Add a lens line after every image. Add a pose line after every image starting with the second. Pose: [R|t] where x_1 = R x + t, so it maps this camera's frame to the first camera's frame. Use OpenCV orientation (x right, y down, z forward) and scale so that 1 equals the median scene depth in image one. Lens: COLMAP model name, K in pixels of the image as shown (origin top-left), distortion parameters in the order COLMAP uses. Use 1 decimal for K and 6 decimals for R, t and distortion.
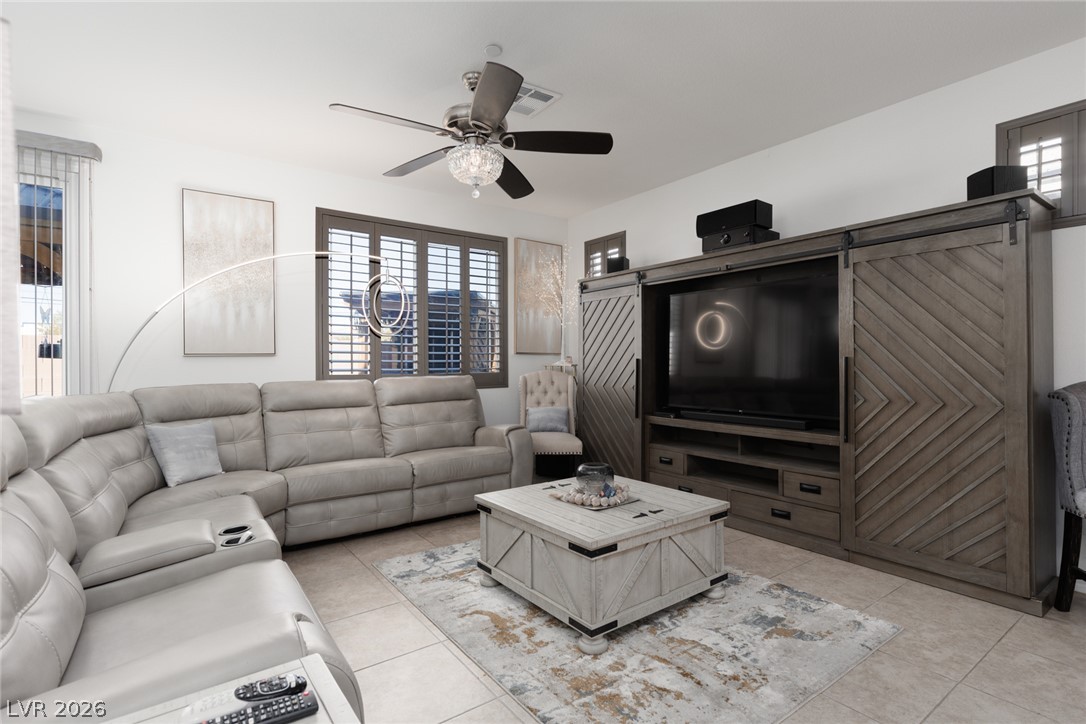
lens RADIAL K [[527.7, 0, 543.0], [0, 527.7, 362.0], [0, 0, 1]] dist [-0.008505, -0.000964]
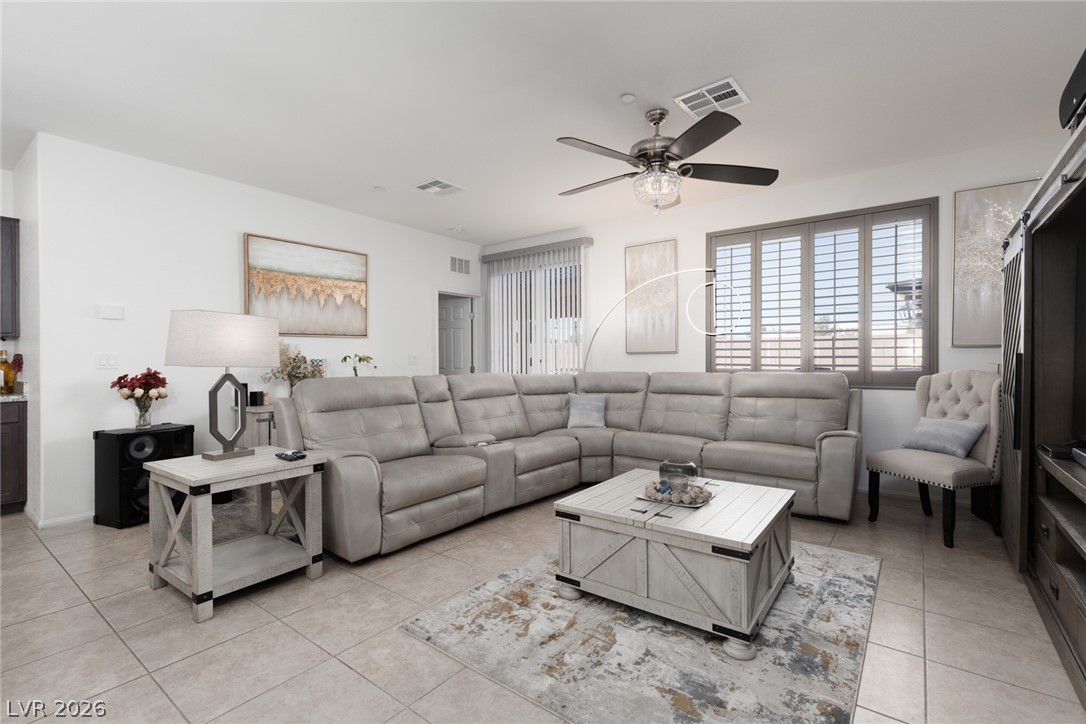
lens RADIAL K [[483.8, 0, 543.0], [0, 483.8, 362.0], [0, 0, 1]] dist [-0.000795, -0.000121]
pose [[0.287184, 0.010070, -0.957822, 0.817400], [-0.000179, 0.999945, 0.010460, -0.002718], [0.957875, -0.002833, 0.287170, 0.447206]]
